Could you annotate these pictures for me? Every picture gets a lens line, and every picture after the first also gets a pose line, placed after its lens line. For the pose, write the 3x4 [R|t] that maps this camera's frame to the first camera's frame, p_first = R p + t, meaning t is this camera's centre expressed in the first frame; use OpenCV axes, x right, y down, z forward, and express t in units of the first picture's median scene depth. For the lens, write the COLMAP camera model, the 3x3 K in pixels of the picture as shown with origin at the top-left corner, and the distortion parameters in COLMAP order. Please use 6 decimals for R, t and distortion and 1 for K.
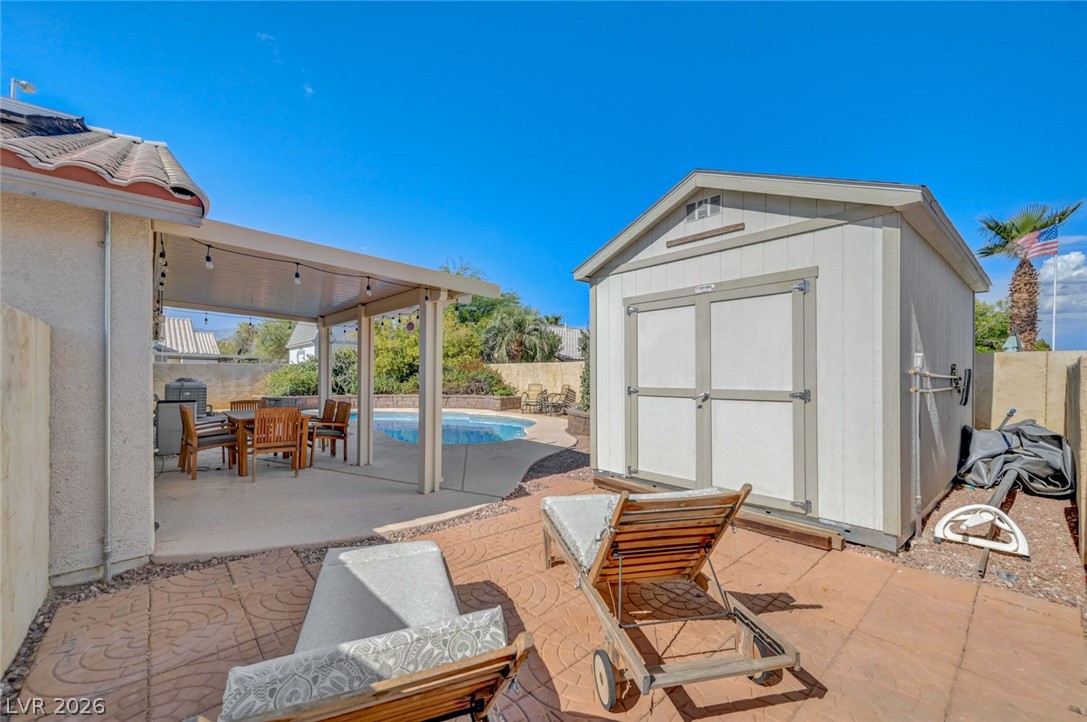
lens RADIAL K [[459.9, 0, 544.1], [0, 459.9, 364.4], [0, 0, 1]] dist [0.000044, -0.000056]
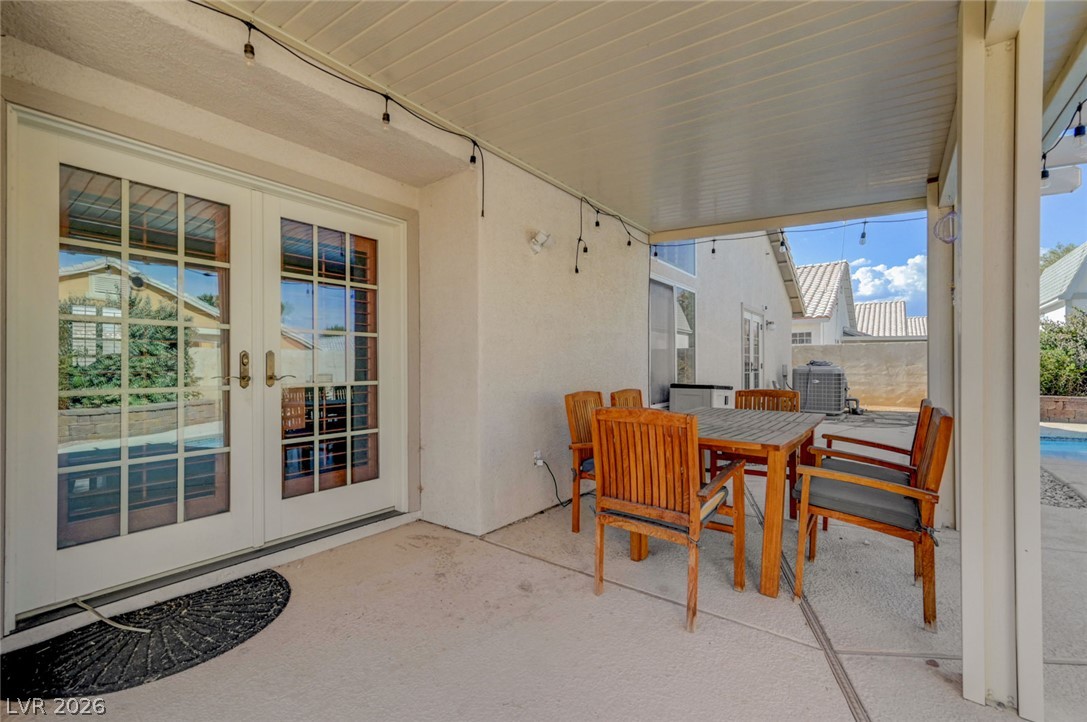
lens RADIAL K [[459.9, 0, 544.1], [0, 459.9, 364.4], [0, 0, 1]] dist [0.000044, -0.000056]
pose [[0.191956, -0.002031, -0.981401, -0.097393], [0.015239, 0.999883, 0.000911, 0.022966], [0.981285, -0.015130, 0.191965, 0.336163]]
